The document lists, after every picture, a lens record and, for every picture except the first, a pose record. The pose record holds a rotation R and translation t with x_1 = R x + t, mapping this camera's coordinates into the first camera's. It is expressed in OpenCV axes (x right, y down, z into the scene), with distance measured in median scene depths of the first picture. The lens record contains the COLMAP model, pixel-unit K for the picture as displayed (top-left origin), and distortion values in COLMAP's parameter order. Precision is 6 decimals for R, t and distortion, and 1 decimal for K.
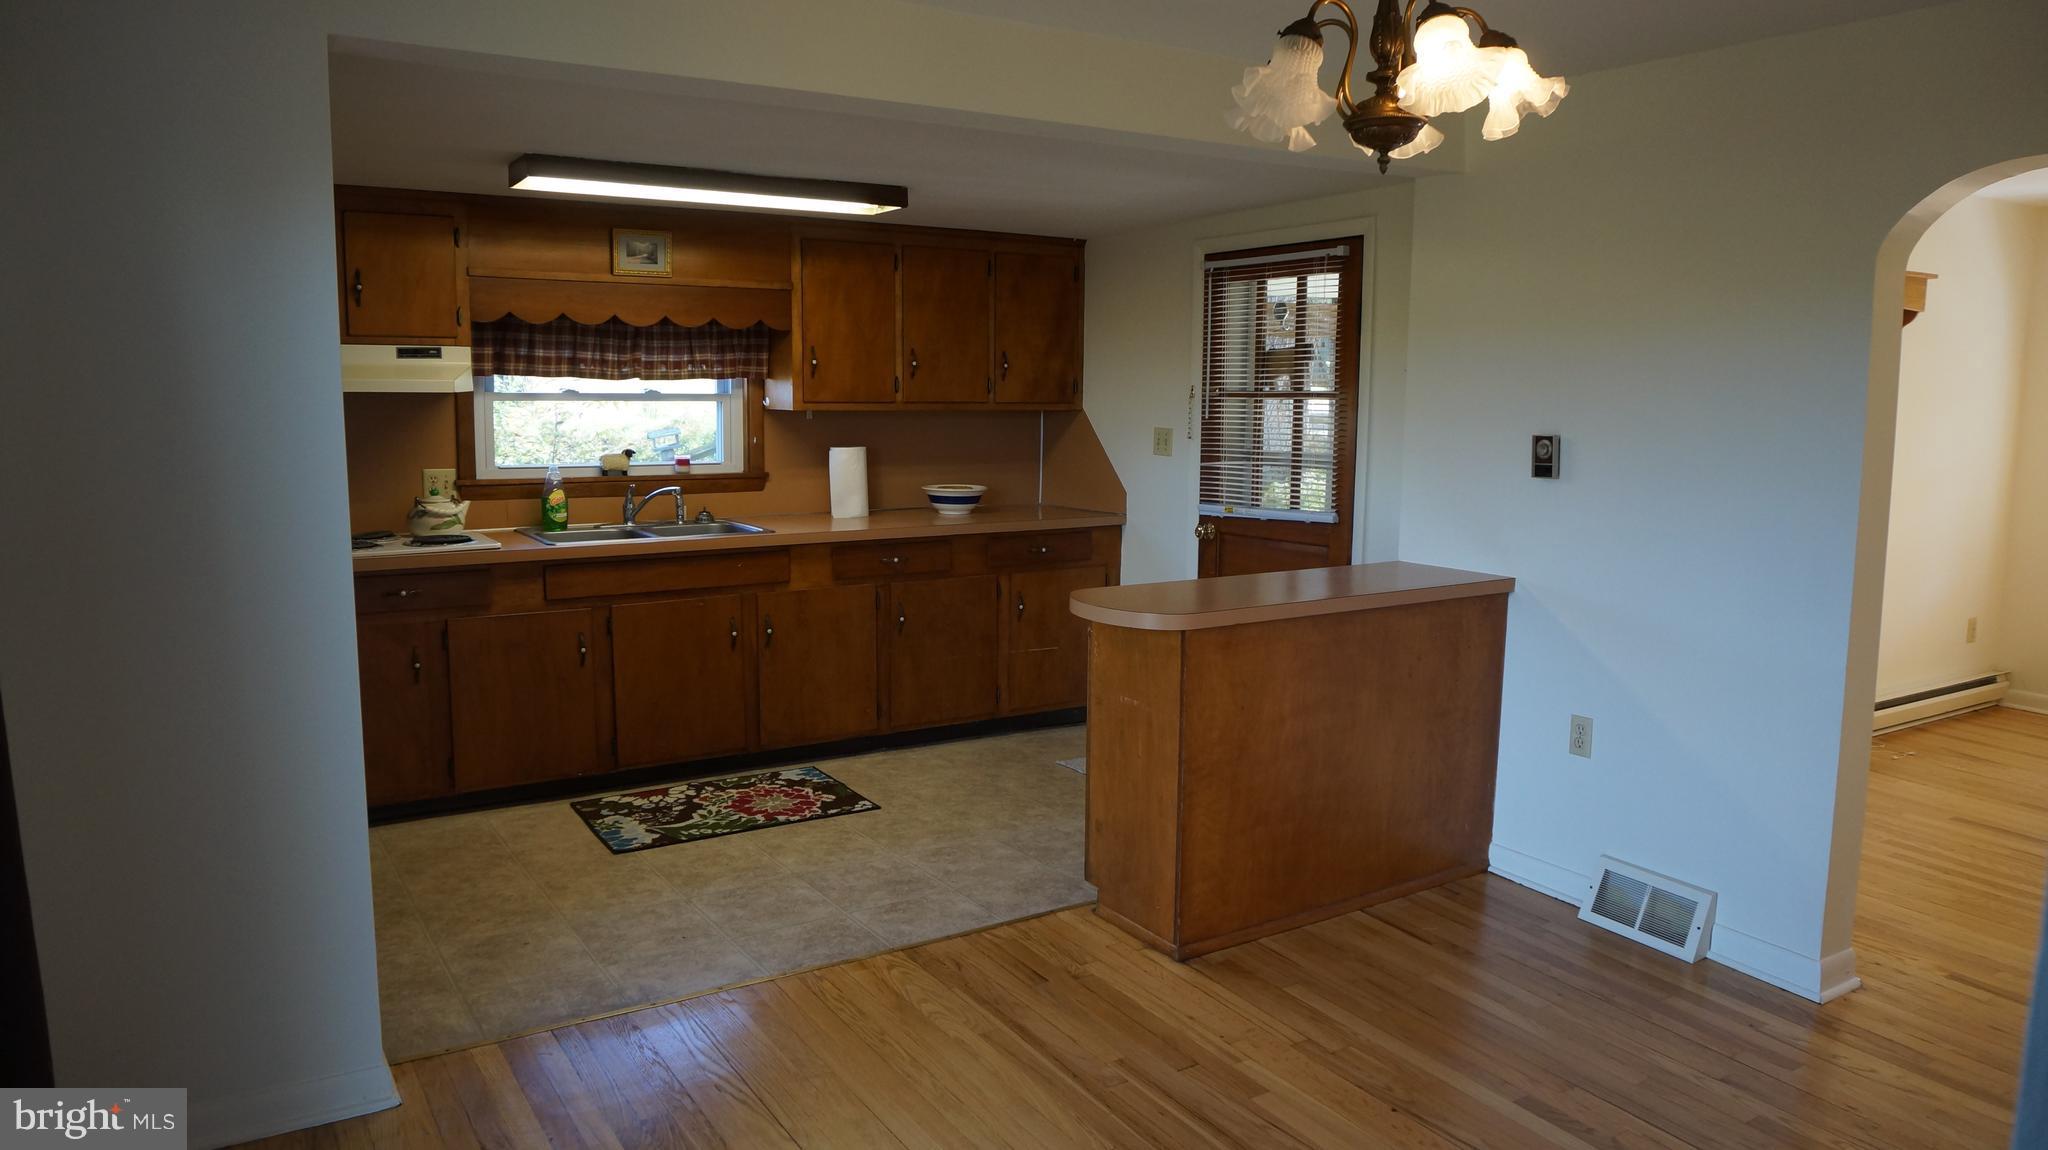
lens RADIAL K [[1381.6, 0, 1024.0], [0, 1381.6, 575.0], [0, 0, 1]] dist [-0.077963, 0.042570]
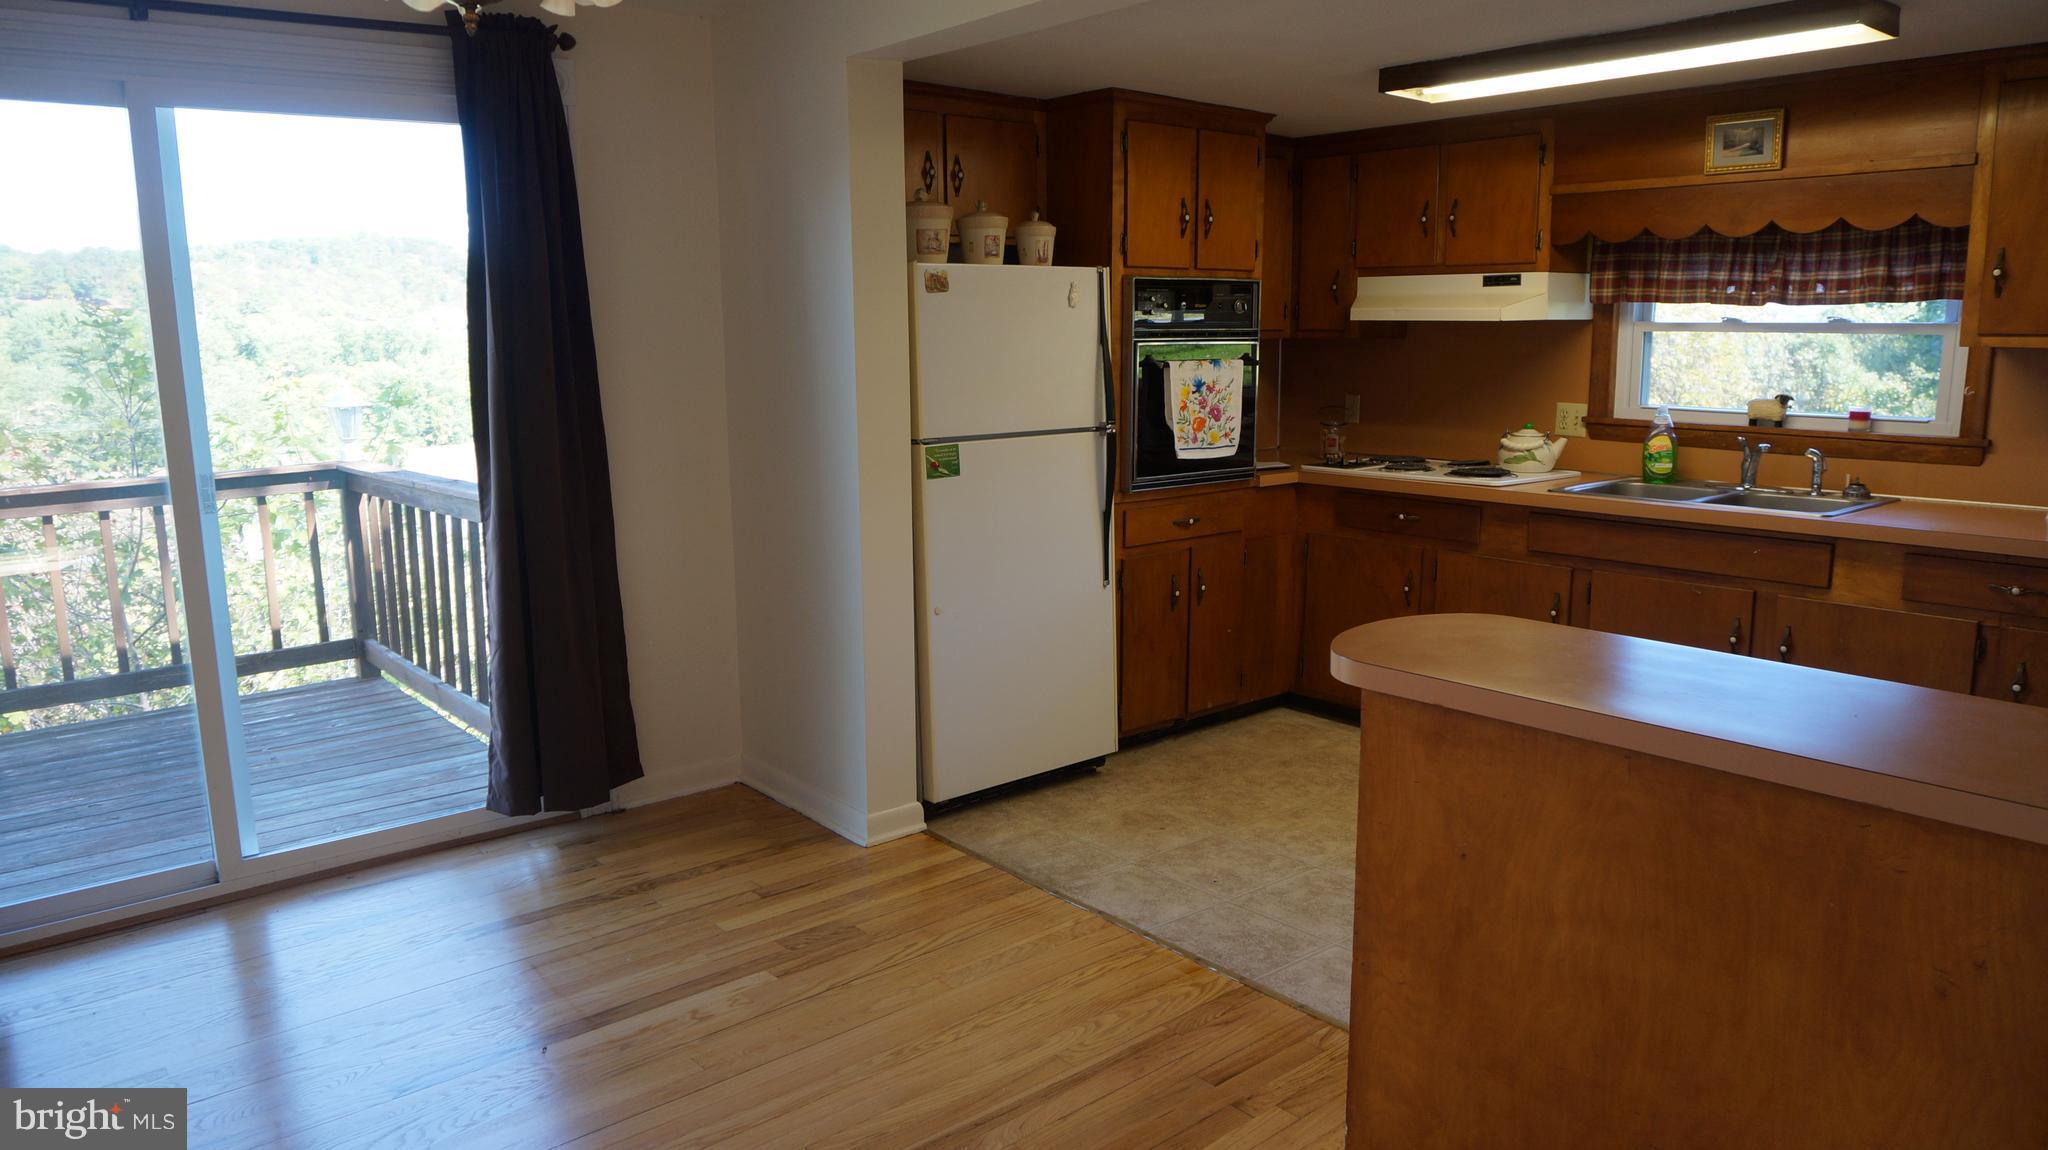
lens RADIAL K [[1381.6, 0, 1024.0], [0, 1381.6, 575.0], [0, 0, 1]] dist [-0.077963, 0.042570]
pose [[0.114897, 0.164670, -0.979634, 0.469372], [-0.124442, 0.980782, 0.150268, -0.055881], [0.985552, 0.104643, 0.133180, 0.510679]]
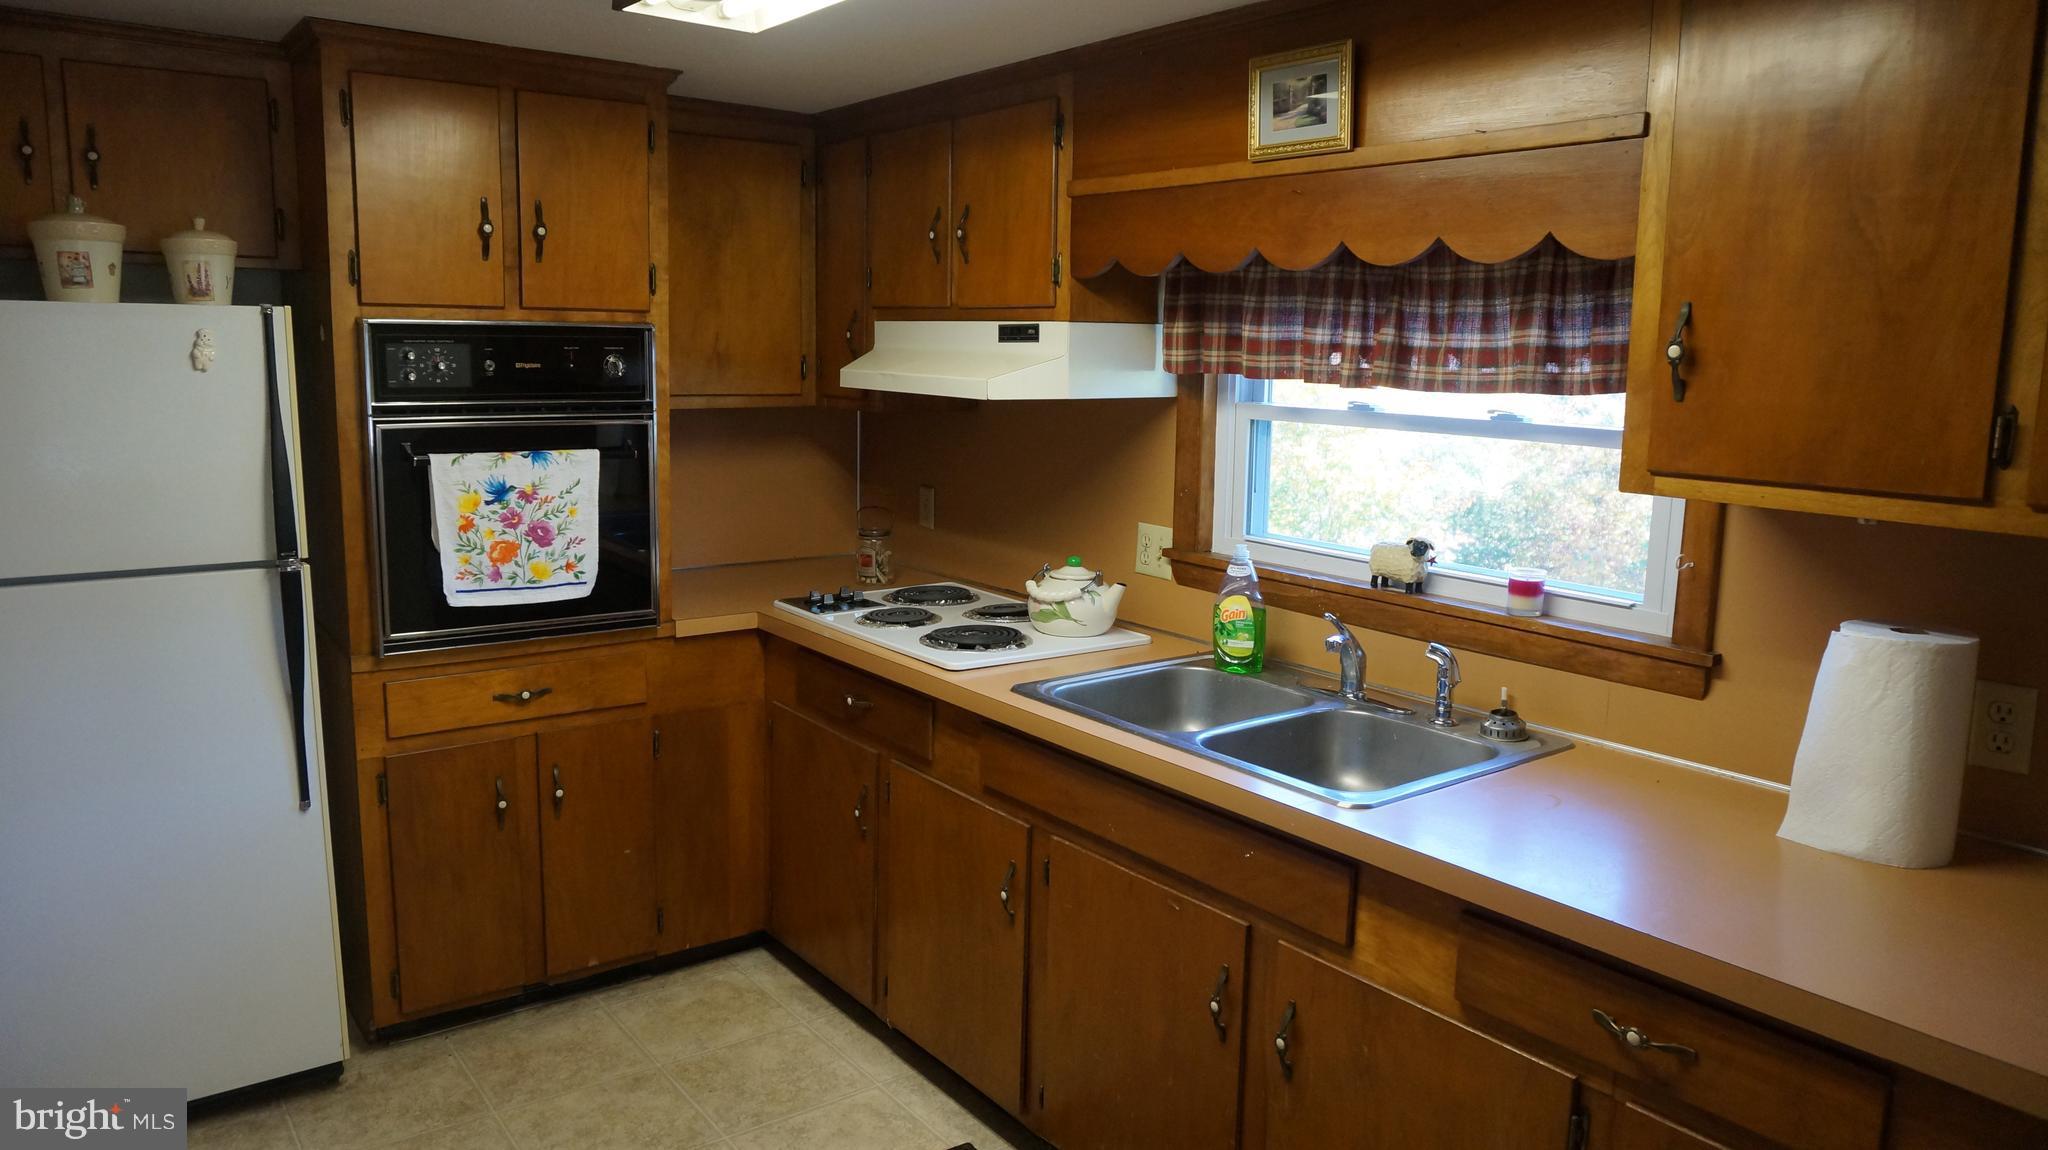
lens RADIAL K [[1381.6, 0, 1024.0], [0, 1381.6, 575.0], [0, 0, 1]] dist [-0.077963, 0.042570]
pose [[0.069085, 0.154022, -0.985649, 0.171754], [-0.152667, 0.978004, 0.142127, -0.133851], [0.985860, 0.140658, 0.091079, 0.885375]]
